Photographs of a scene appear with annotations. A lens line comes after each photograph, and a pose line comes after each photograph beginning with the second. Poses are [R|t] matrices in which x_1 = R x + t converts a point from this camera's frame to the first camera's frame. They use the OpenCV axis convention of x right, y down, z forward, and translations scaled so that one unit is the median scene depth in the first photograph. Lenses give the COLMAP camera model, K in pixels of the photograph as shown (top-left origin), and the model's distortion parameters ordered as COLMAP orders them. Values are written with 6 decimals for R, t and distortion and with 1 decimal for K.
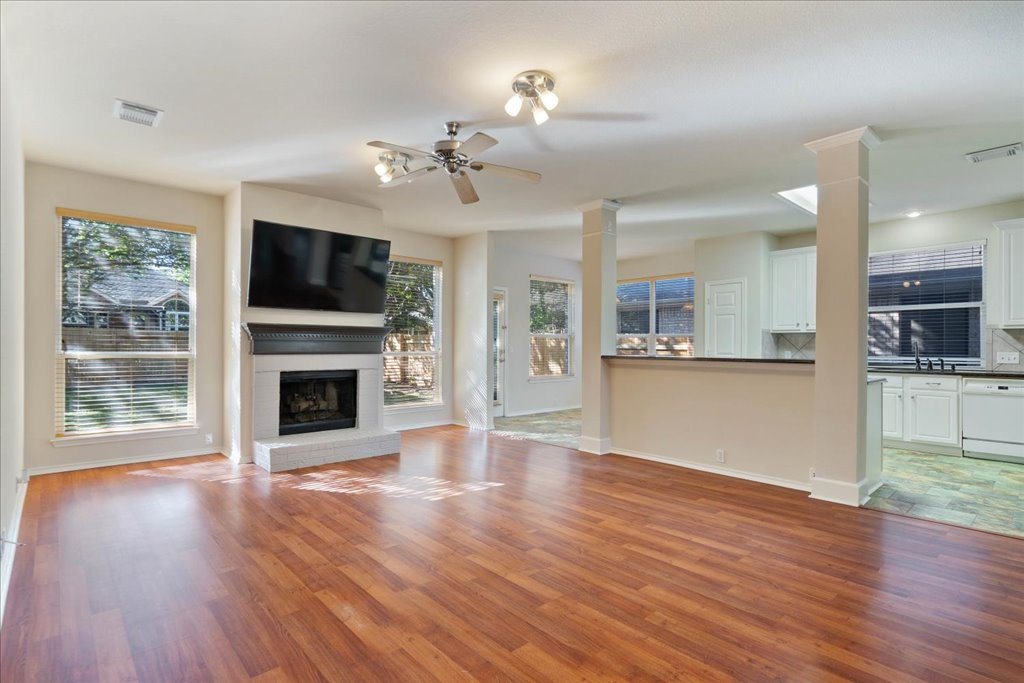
lens RADIAL K [[495.4, 0, 507.5], [0, 495.4, 347.1], [0, 0, 1]] dist [-0.002481, -0.000427]
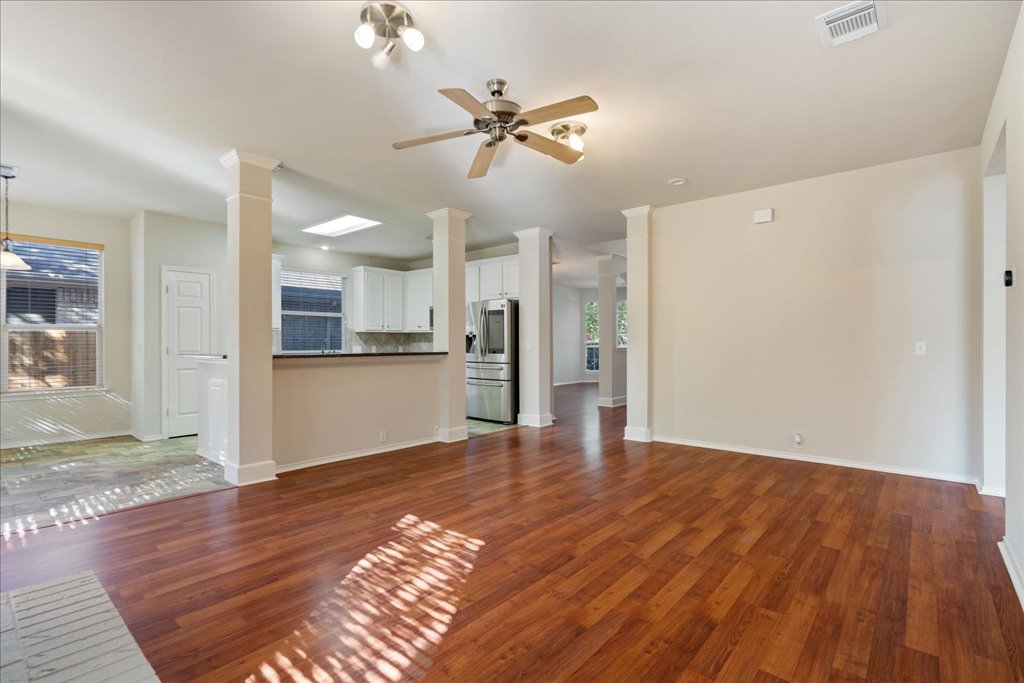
lens RADIAL K [[468.5, 0, 512.0], [0, 468.5, 341.5], [0, 0, 1]] dist [-0.000791, -0.000075]
pose [[-0.107084, -0.001970, 0.994248, -0.722606], [0.004552, 0.999987, 0.002471, -0.006703], [-0.994240, 0.004790, -0.107074, 0.838180]]
